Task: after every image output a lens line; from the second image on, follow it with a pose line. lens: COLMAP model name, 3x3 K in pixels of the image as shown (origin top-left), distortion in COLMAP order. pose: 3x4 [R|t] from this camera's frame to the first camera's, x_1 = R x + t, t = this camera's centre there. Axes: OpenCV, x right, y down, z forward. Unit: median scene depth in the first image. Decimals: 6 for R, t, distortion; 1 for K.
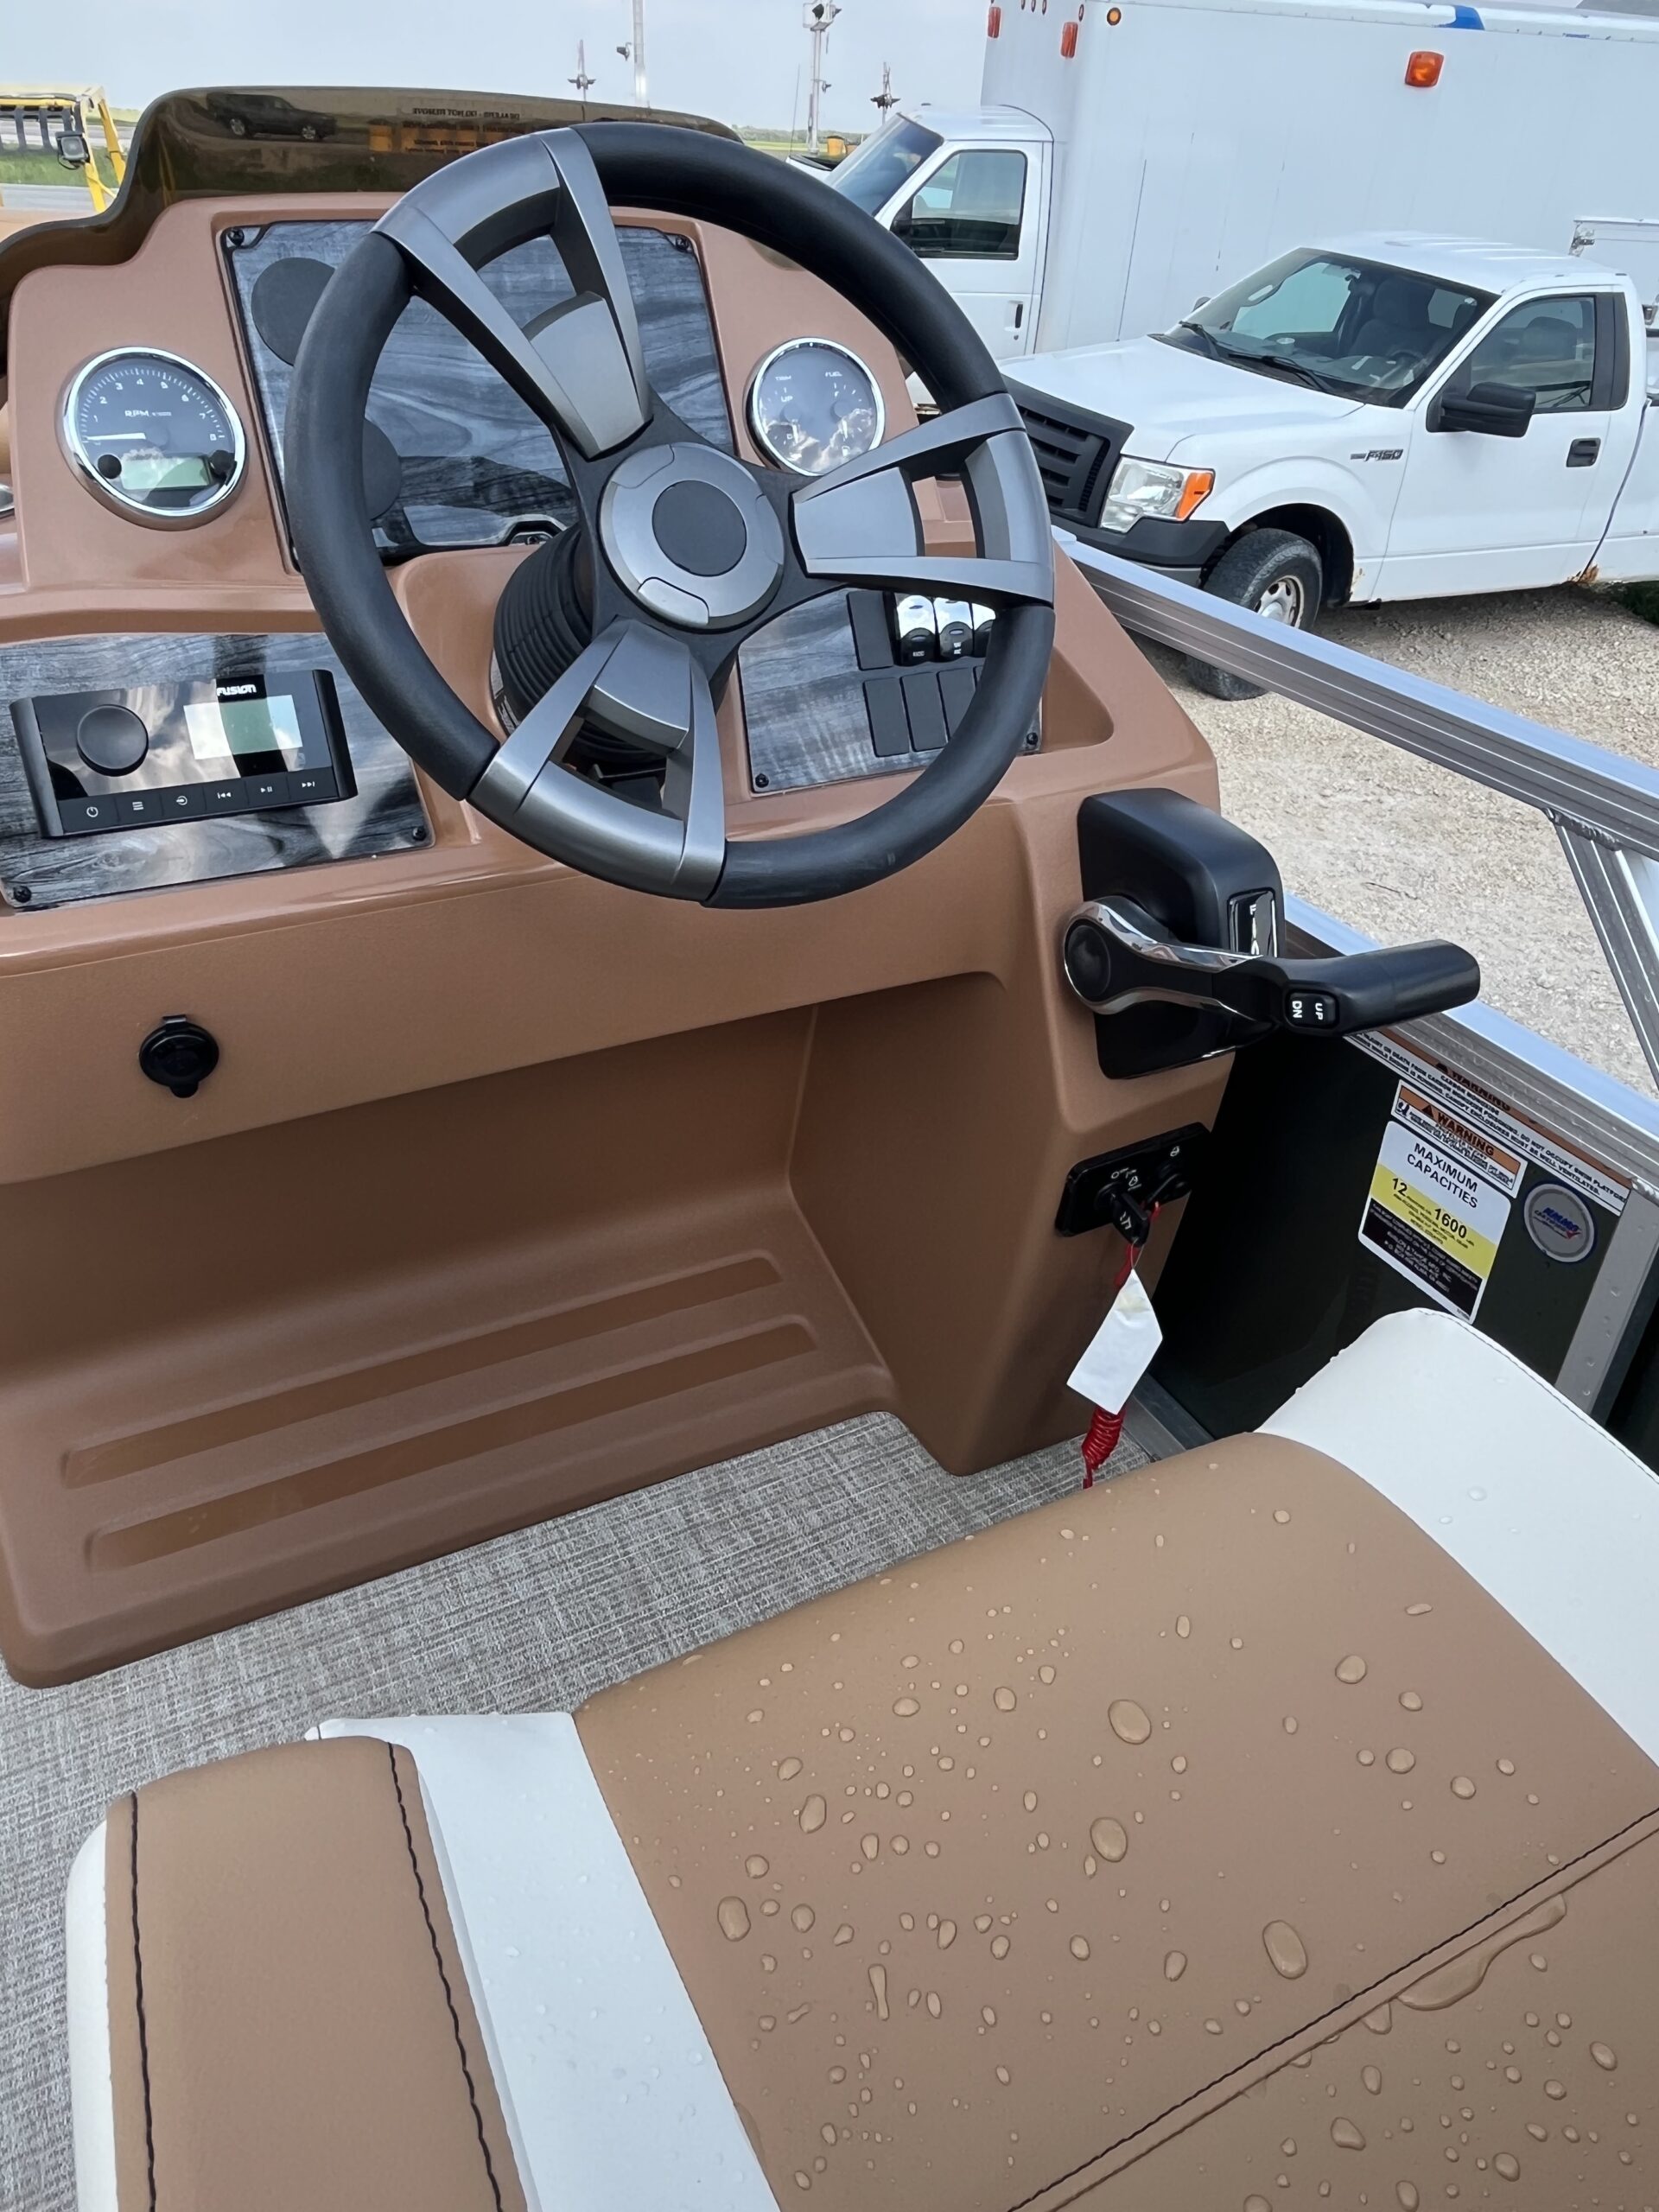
lens RADIAL K [[1525.8, 0, 823.0], [0, 1525.8, 1093.2], [0, 0, 1]] dist [-0.005223, 0.000495]
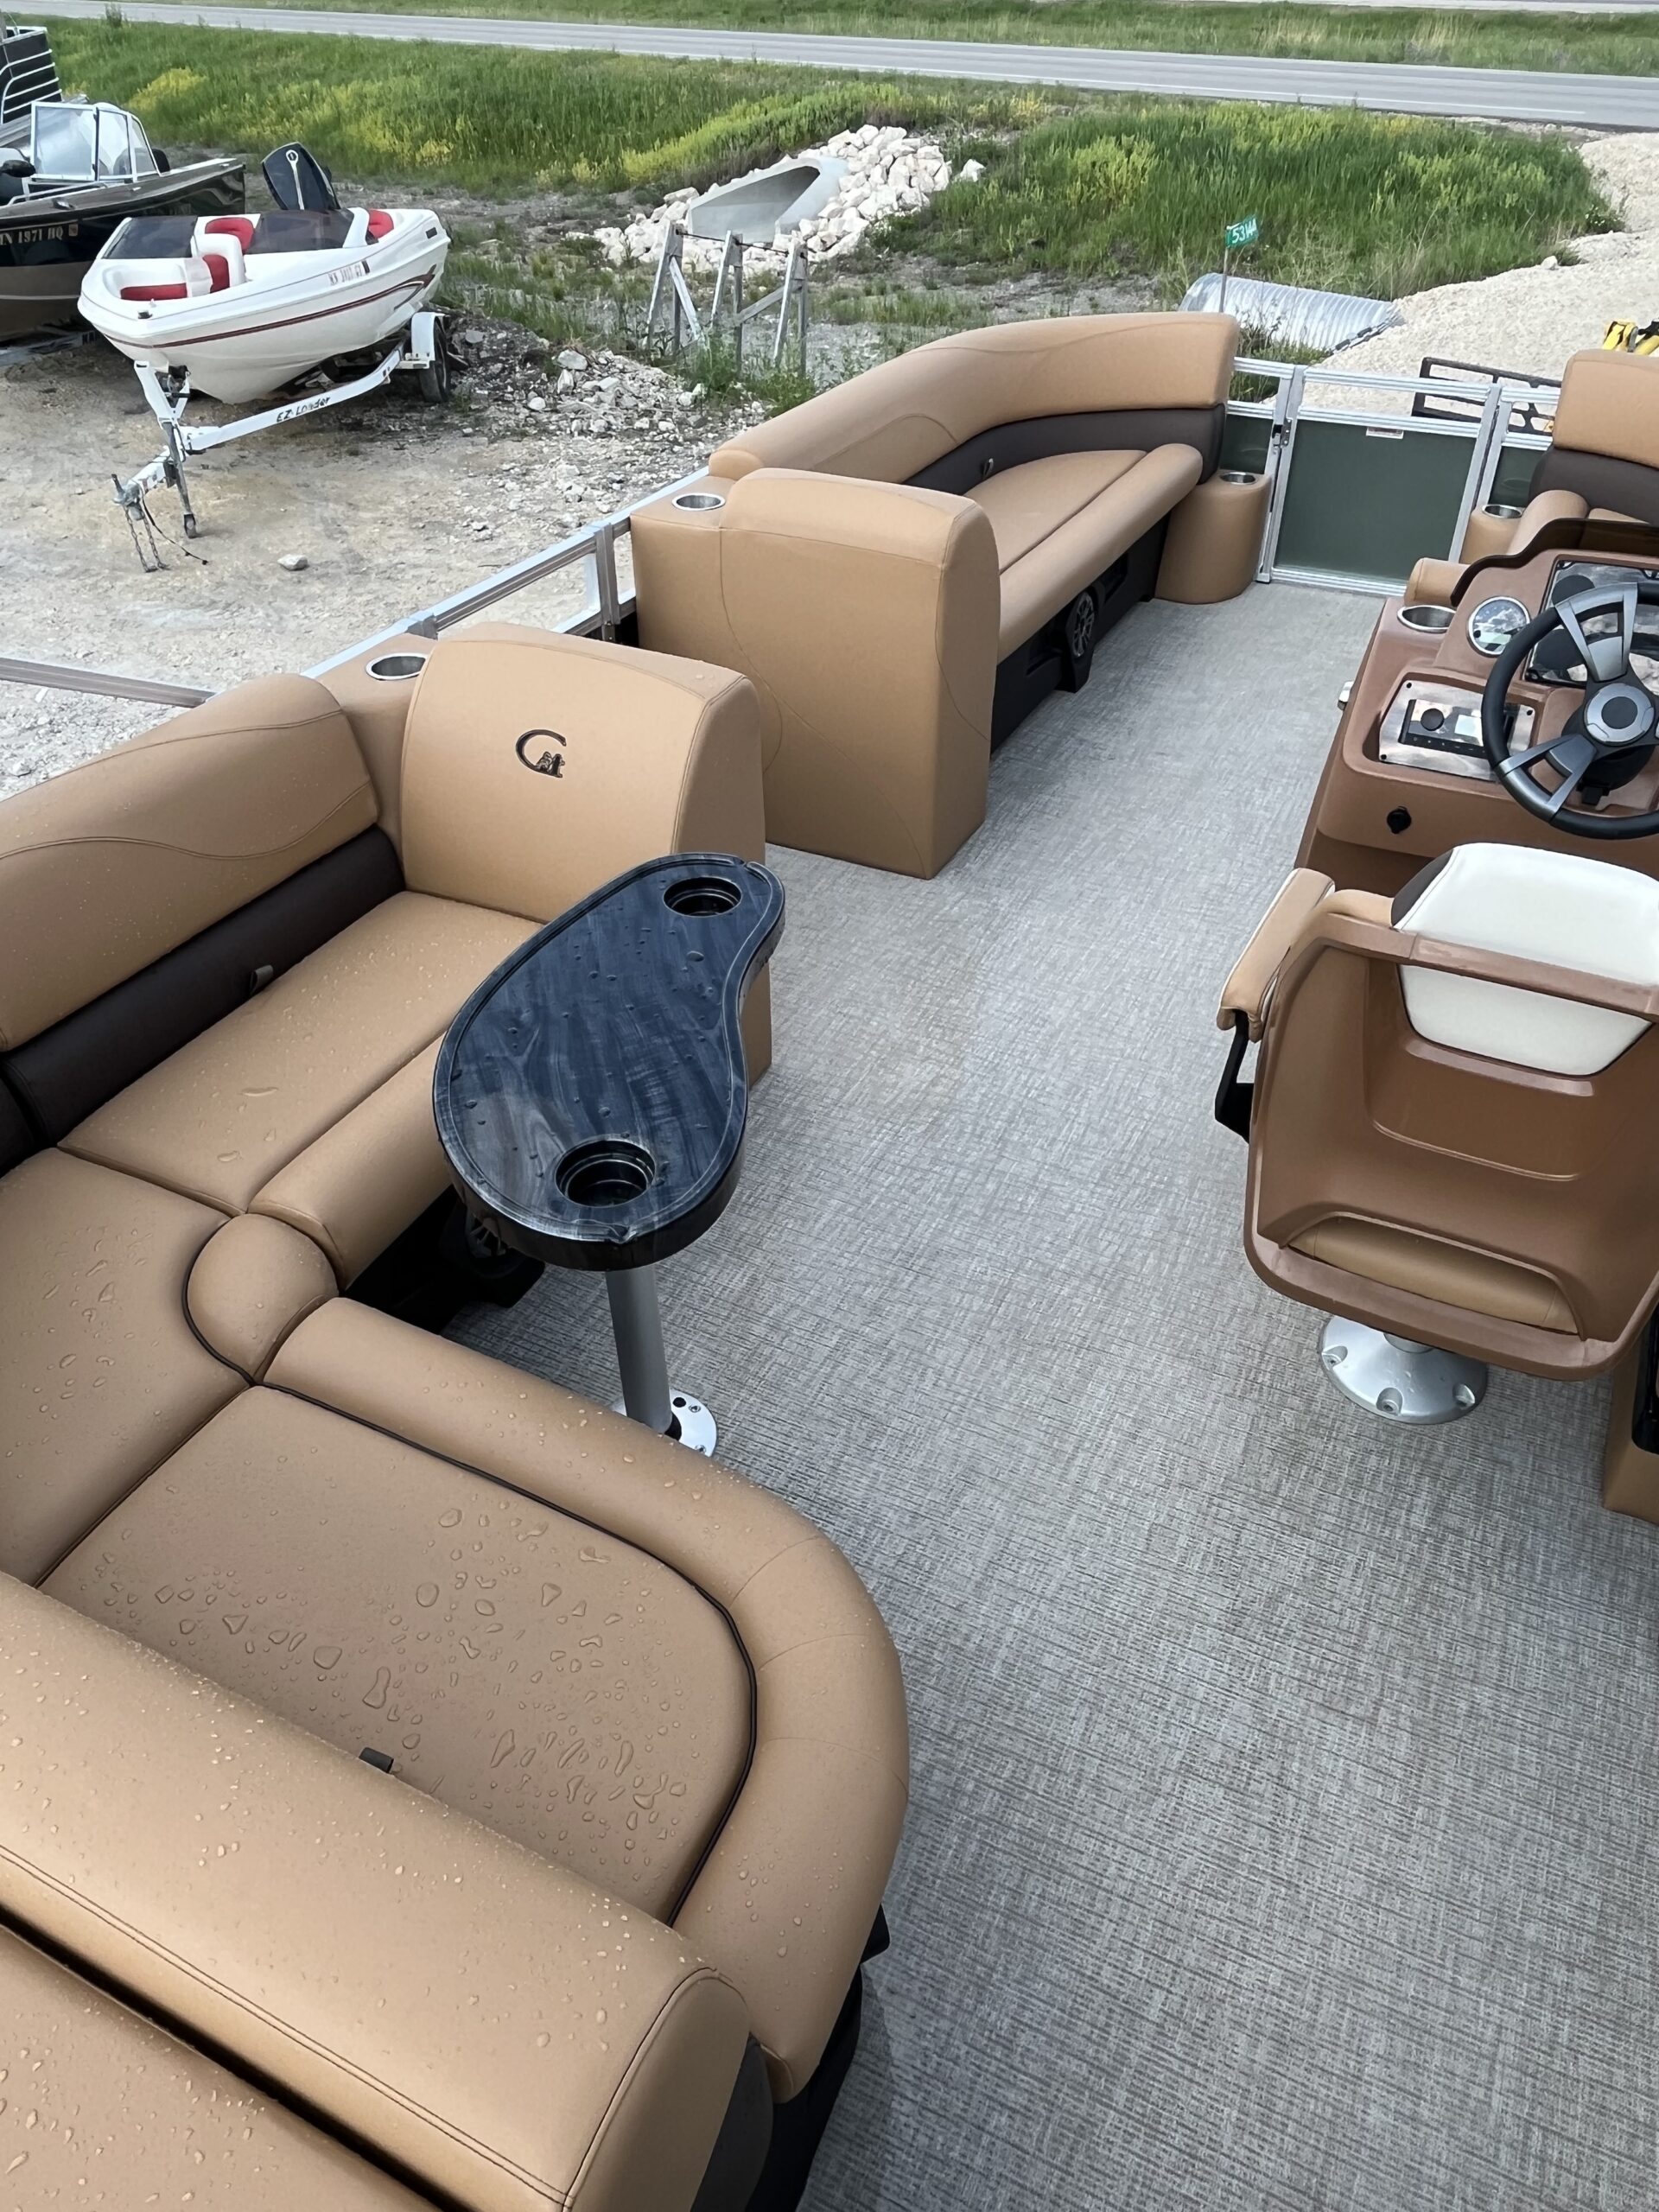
lens RADIAL K [[1525.8, 0, 835.0], [0, 1525.8, 1095.1], [0, 0, 1]] dist [-0.005223, 0.000495]
pose [[0.577205, 0.458095, -0.676005, 1.278786], [-0.403937, 0.879627, 0.251179, 0.153613], [0.709697, 0.128082, 0.692767, -1.909676]]
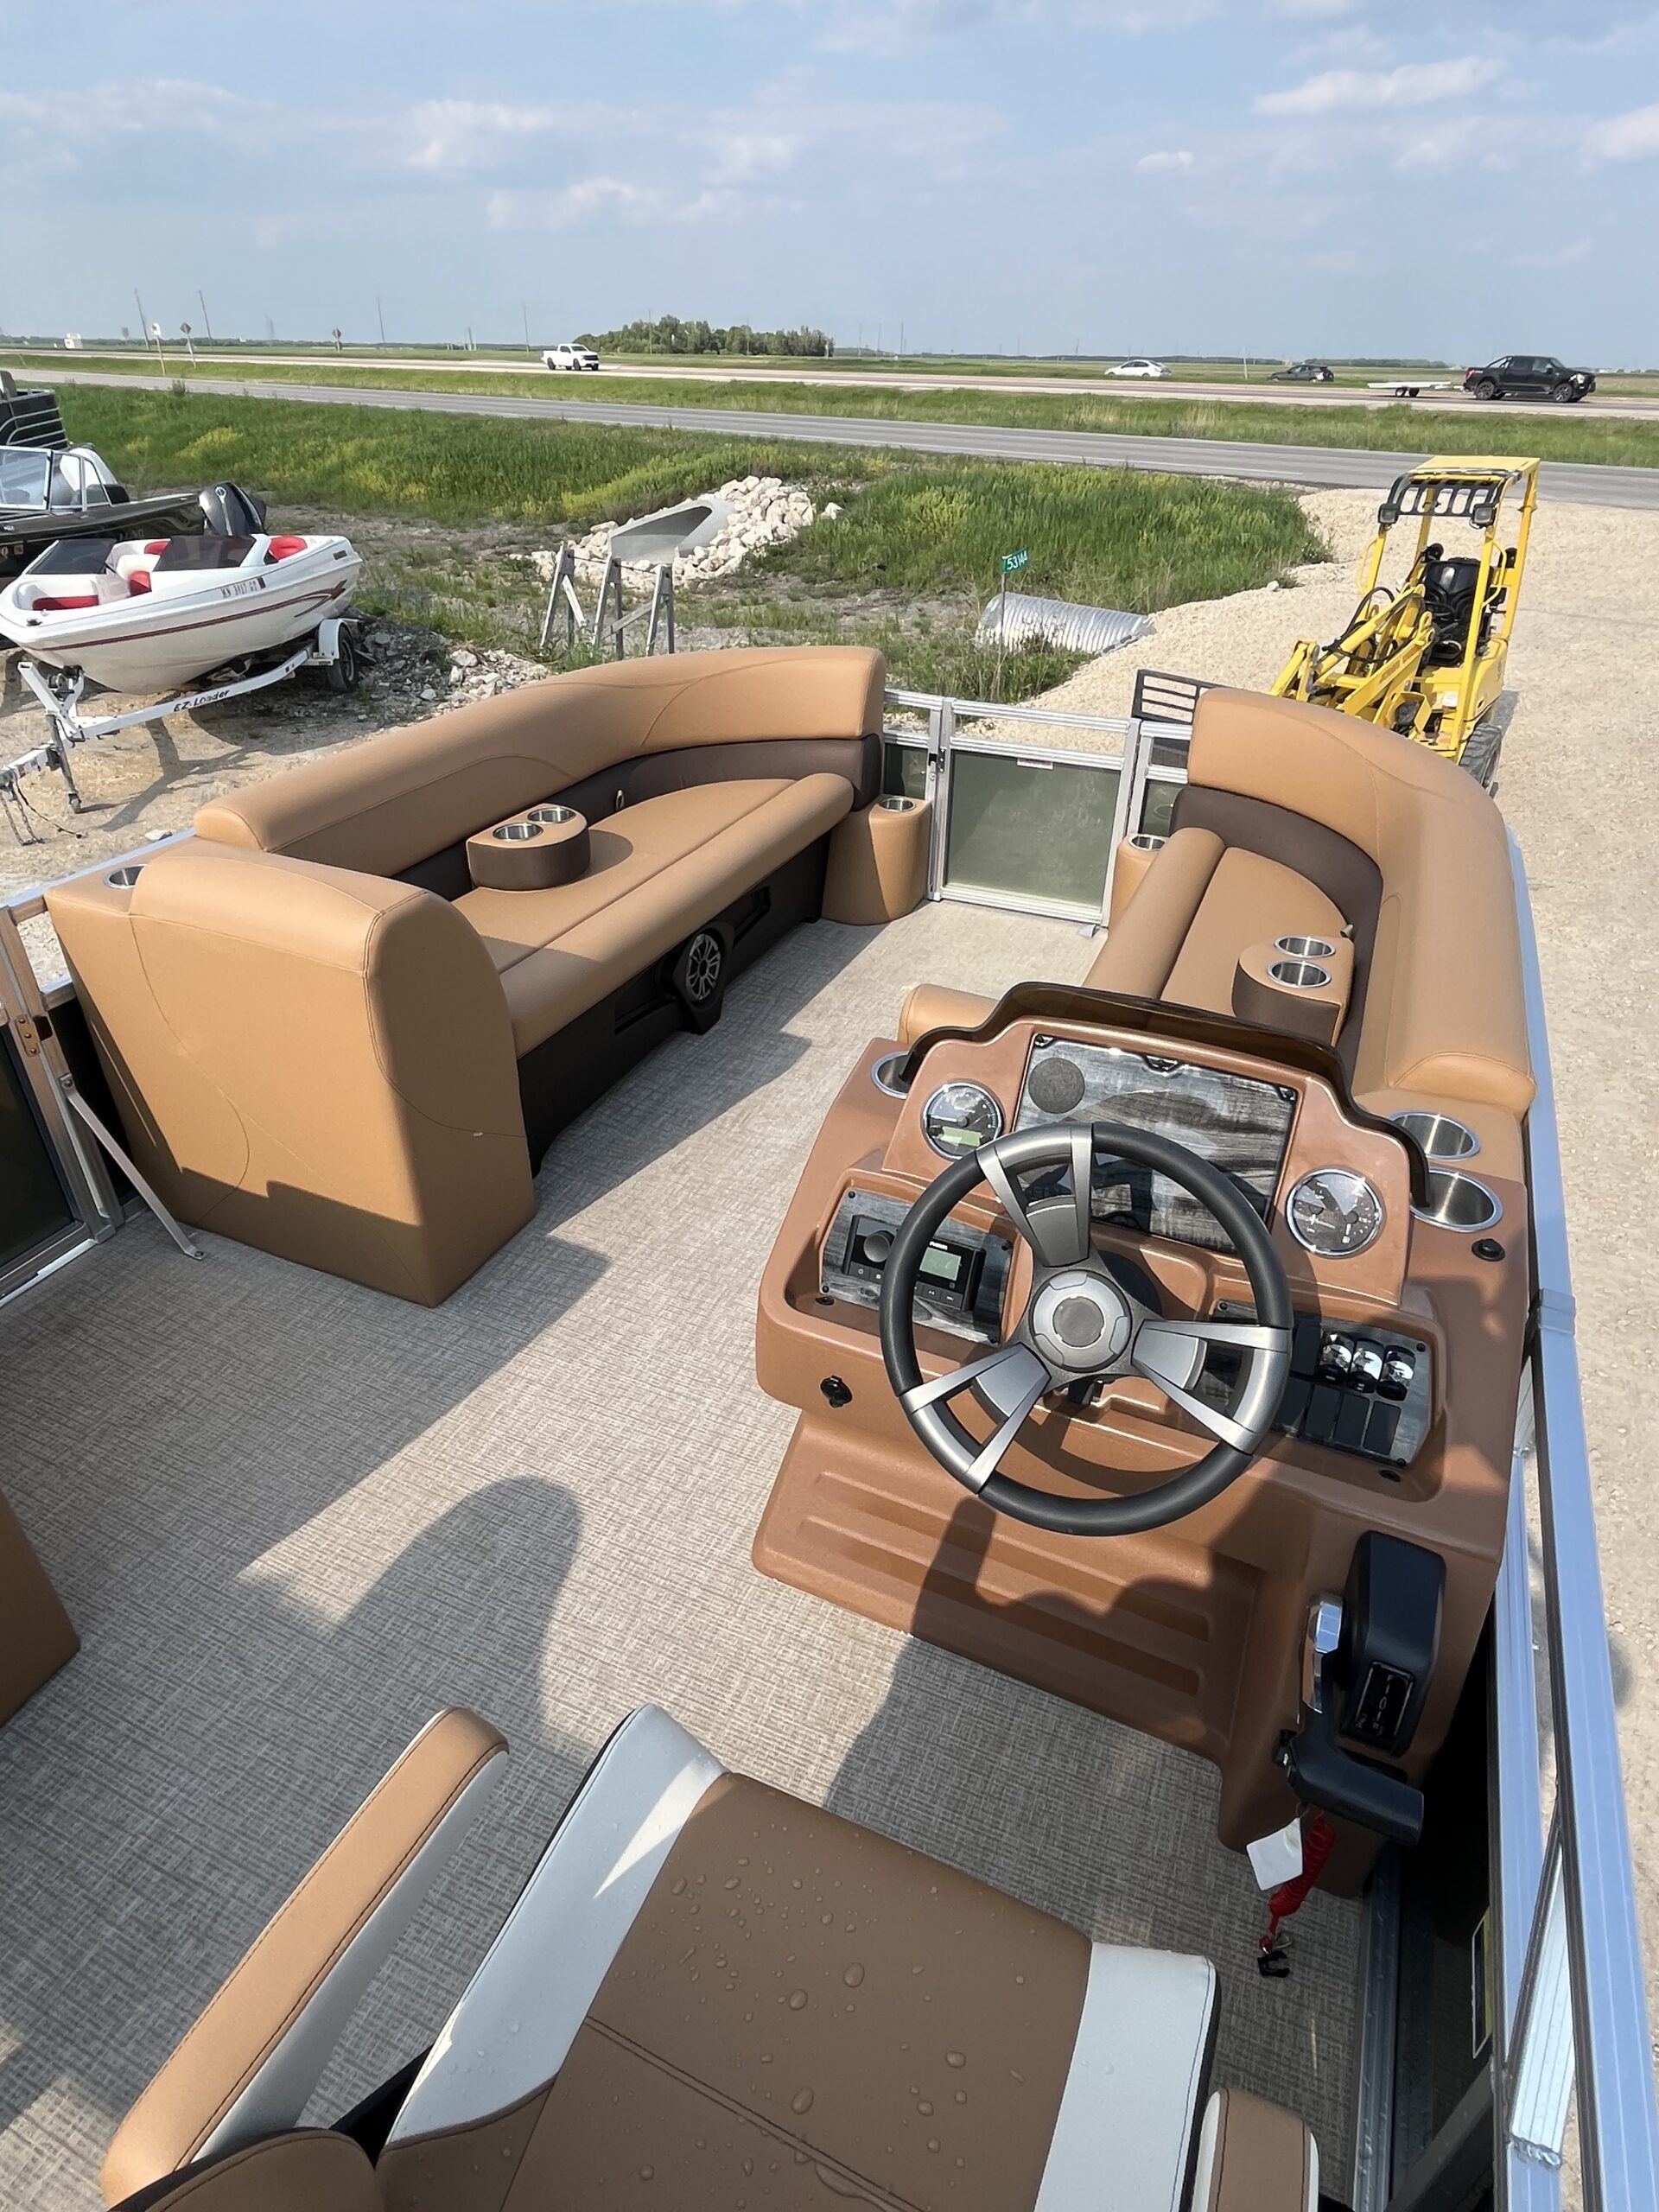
lens RADIAL K [[1214.8, 0, 827.2], [0, 1214.8, 1094.4], [0, 0, 1]] dist [-0.002715, -0.001981]
pose [[0.613711, 0.384206, -0.689743, 0.607742], [-0.401995, 0.903952, 0.145846, -0.652299], [0.679529, 0.187766, 0.709214, -0.331908]]
